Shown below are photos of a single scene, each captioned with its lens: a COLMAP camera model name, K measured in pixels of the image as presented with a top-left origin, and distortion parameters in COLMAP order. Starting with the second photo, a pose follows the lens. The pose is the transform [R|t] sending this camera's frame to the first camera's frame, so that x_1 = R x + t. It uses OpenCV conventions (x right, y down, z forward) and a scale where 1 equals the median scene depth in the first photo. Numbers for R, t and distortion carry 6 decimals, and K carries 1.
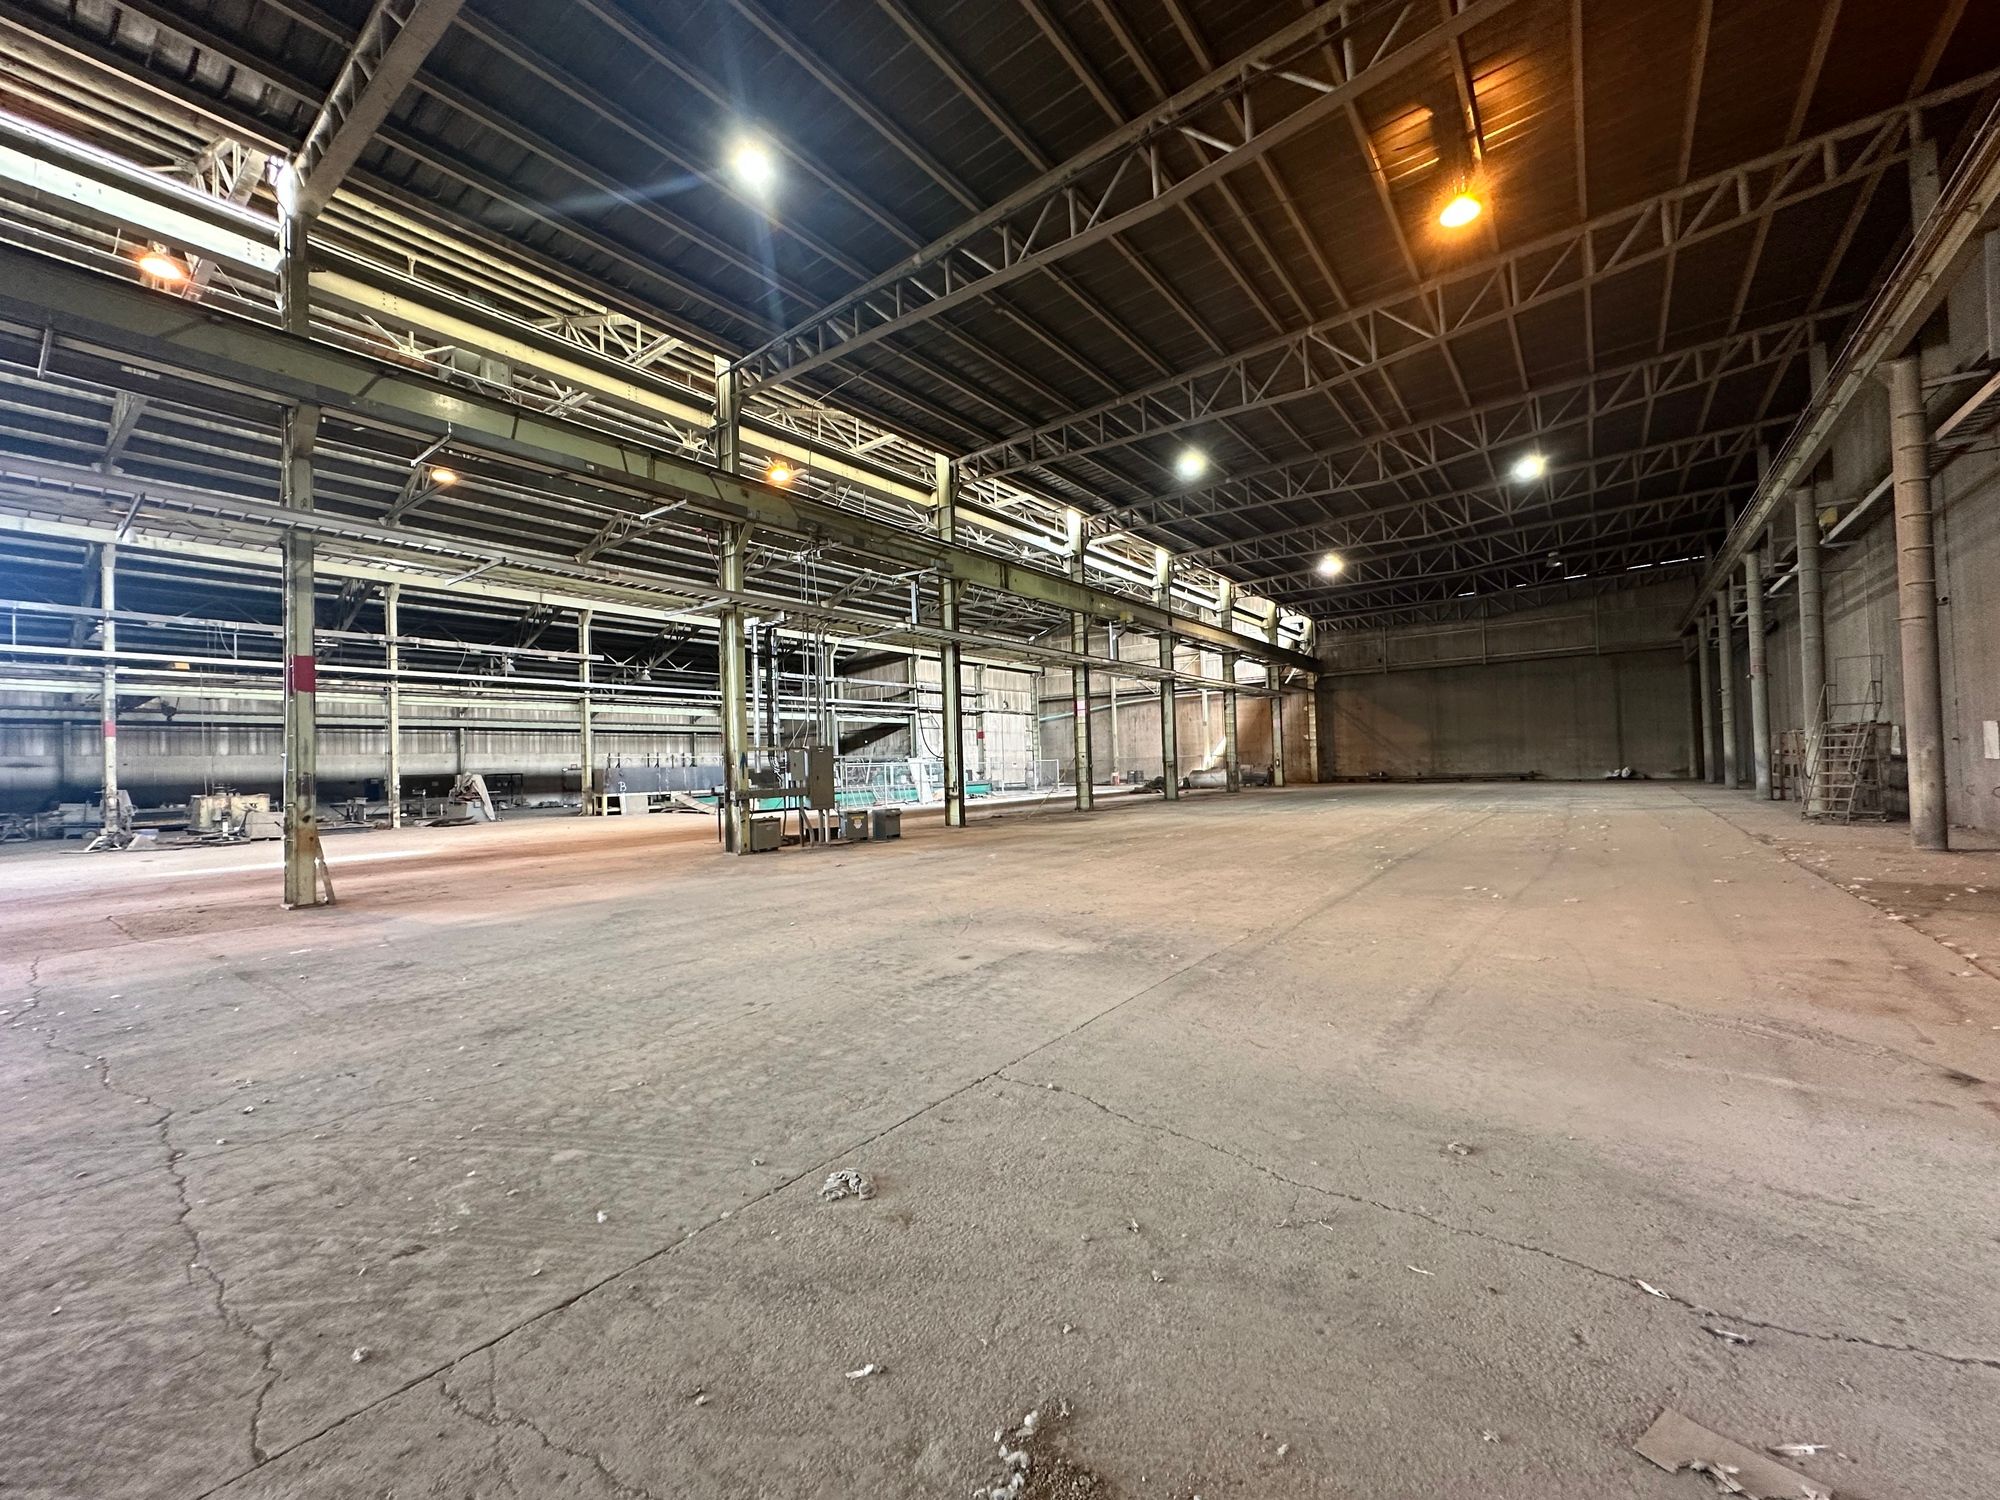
lens RADIAL K [[793.3, 0, 995.1], [0, 793.3, 753.3], [0, 0, 1]] dist [-0.002749, 0.000499]
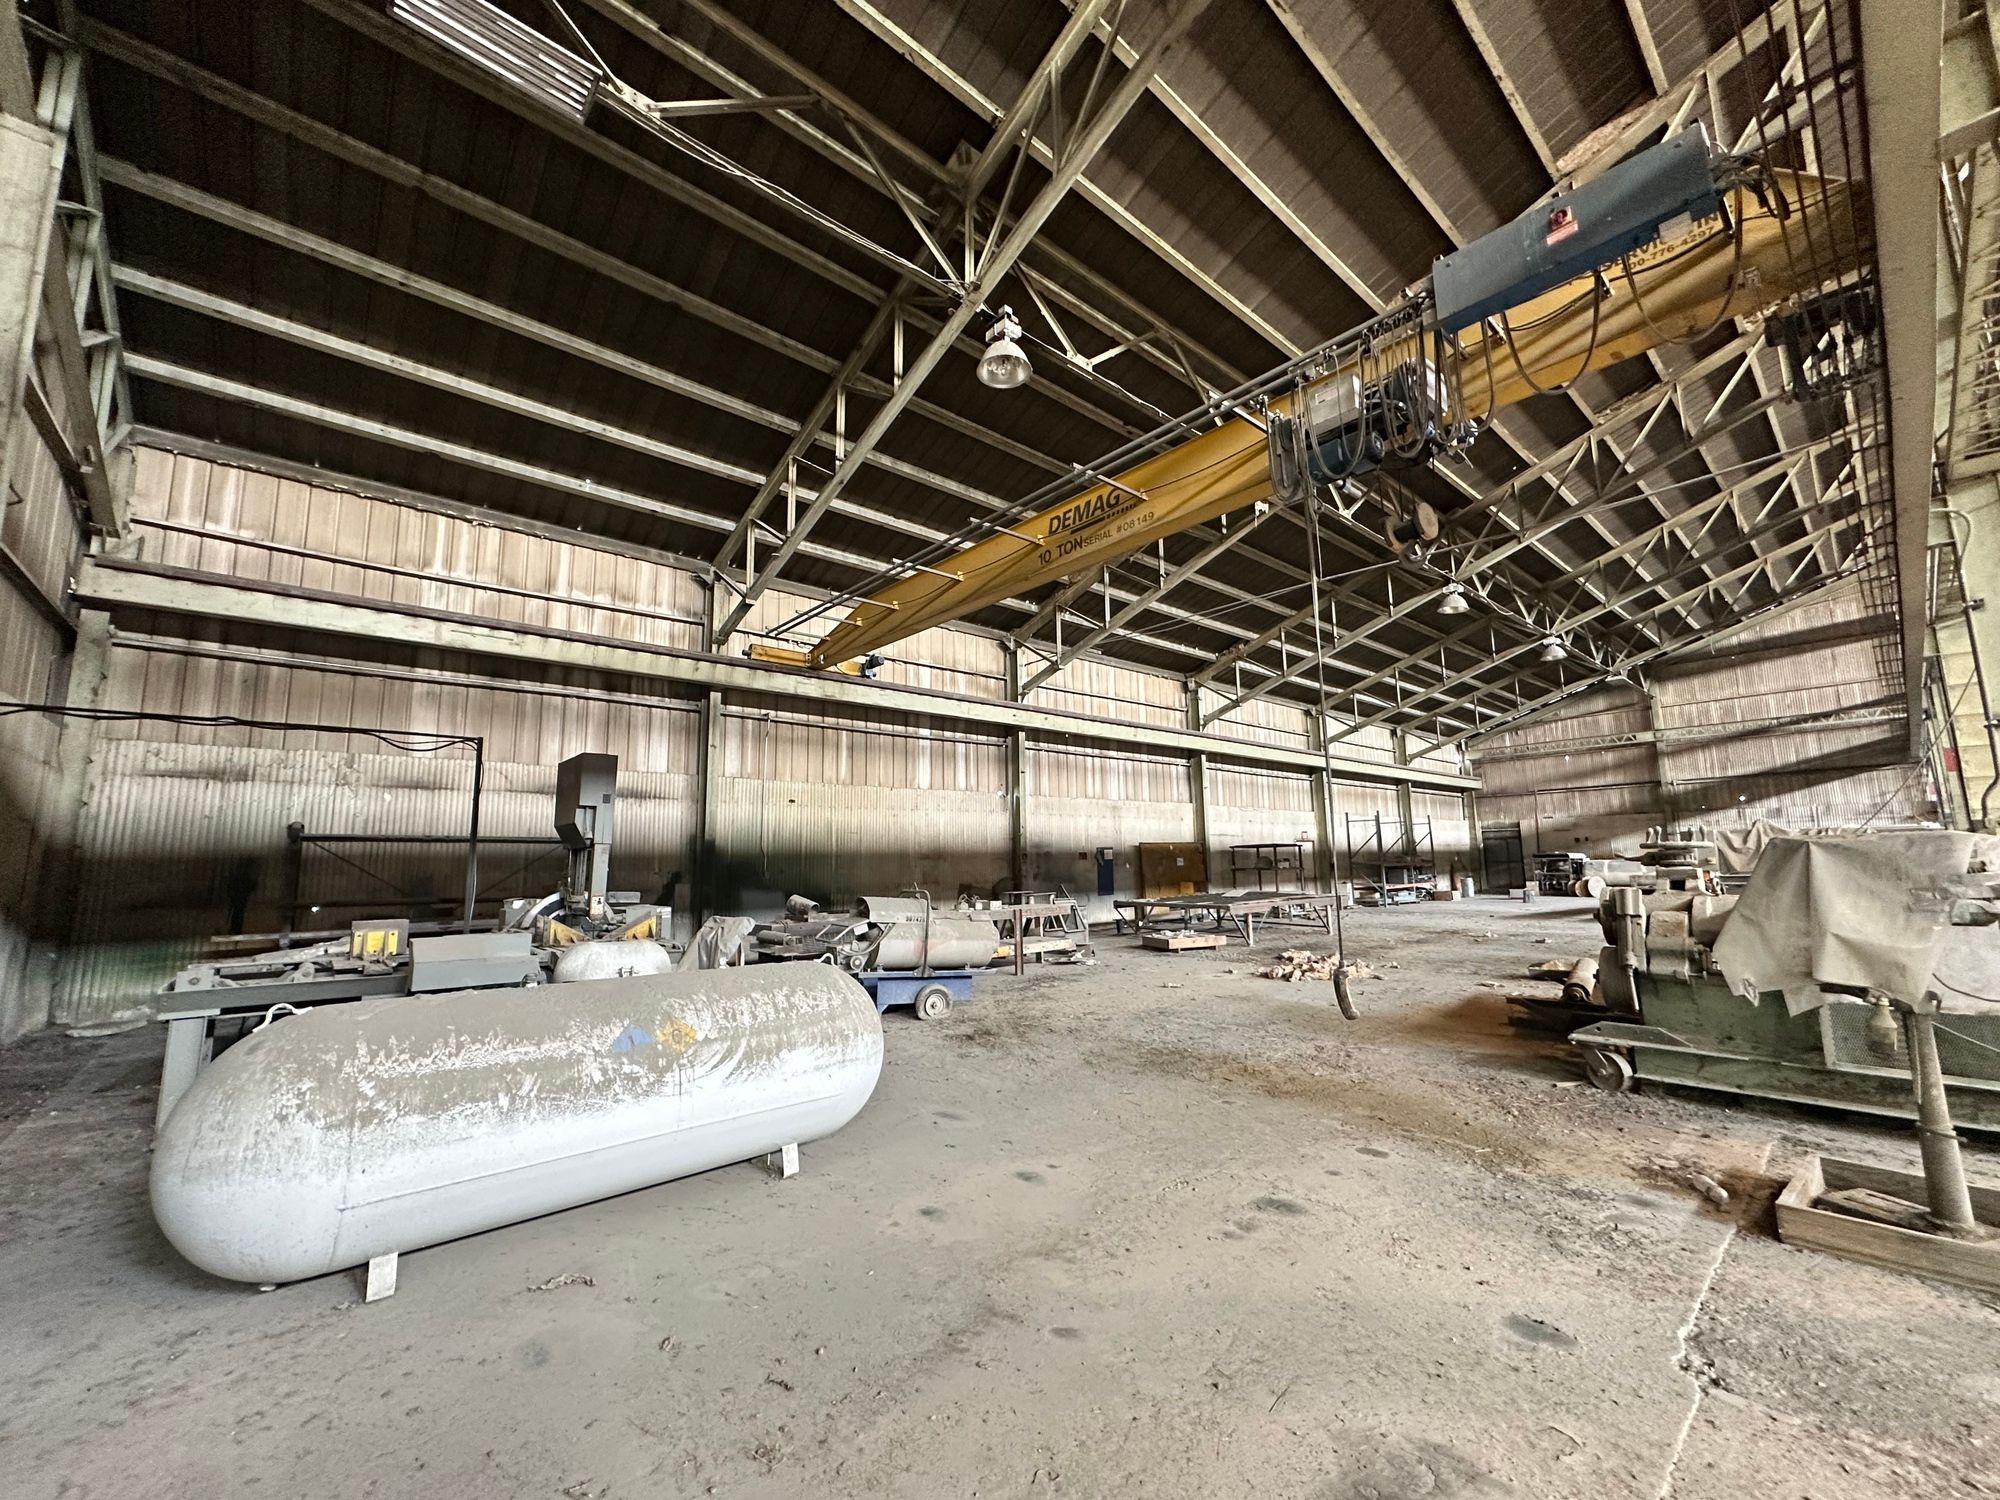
lens RADIAL K [[793.3, 0, 991.3], [0, 793.3, 753.2], [0, 0, 1]] dist [-0.002749, 0.000499]
pose [[0.977509, -0.012847, -0.210501, -0.872323], [-0.011893, 0.993196, -0.115846, 0.035948], [0.210557, 0.115745, 0.970705, 0.580856]]
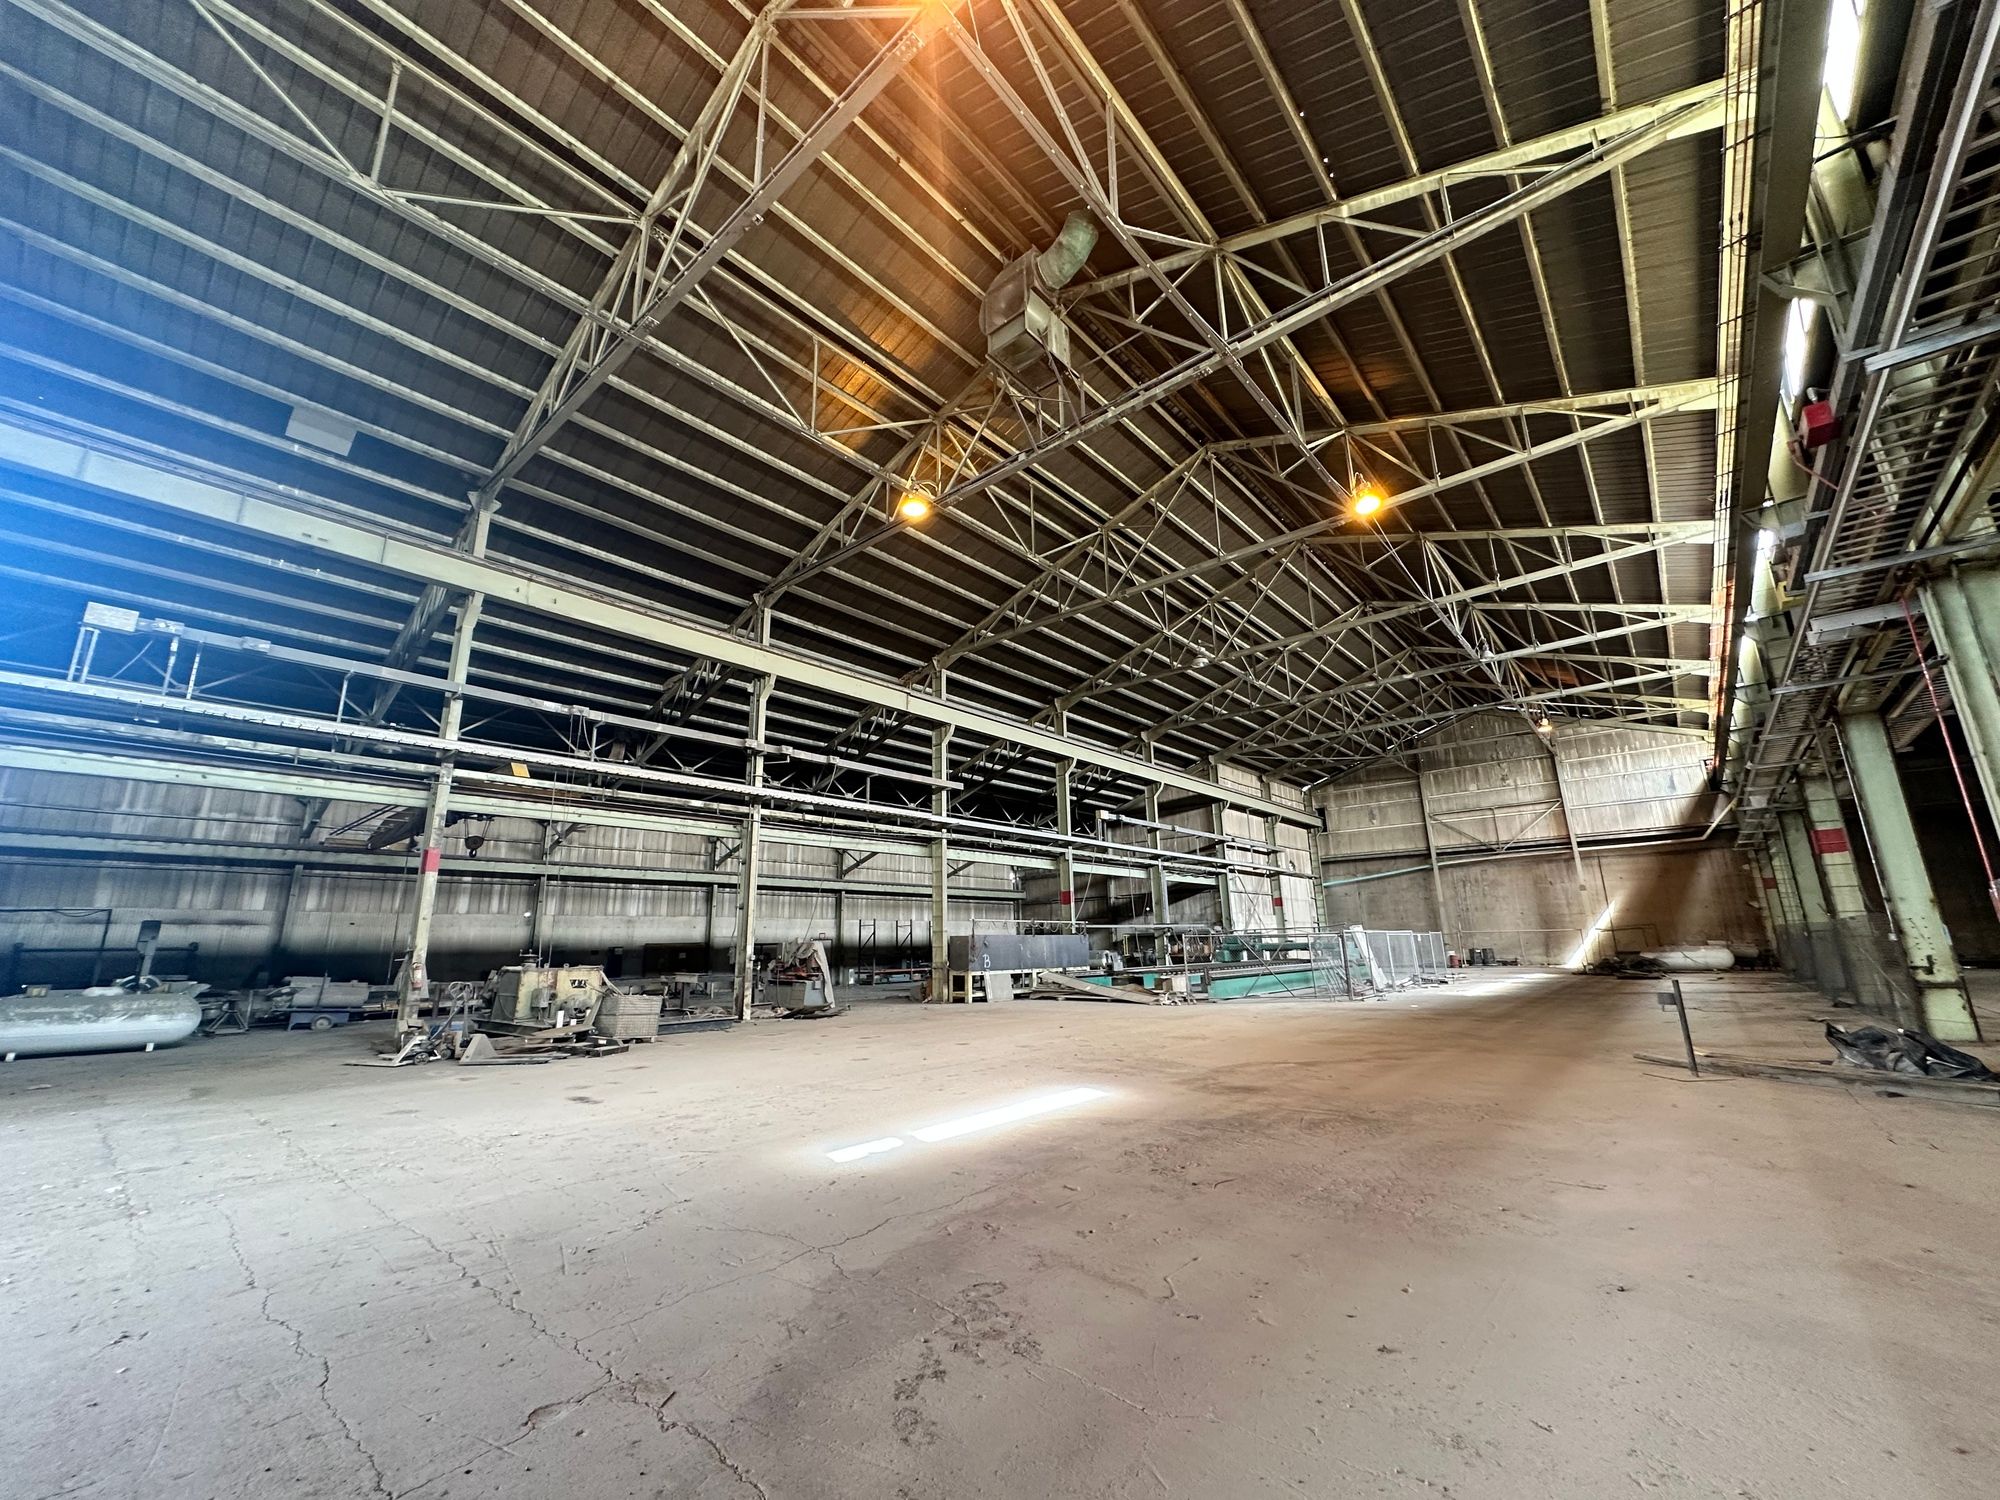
lens RADIAL K [[793.3, 0, 994.6], [0, 793.3, 749.9], [0, 0, 1]] dist [-0.002749, 0.000499]
pose [[0.997599, -0.006899, -0.068917, -0.416604], [-0.008704, 0.974652, -0.223558, 0.015676], [0.068713, 0.223621, 0.972251, 0.257180]]
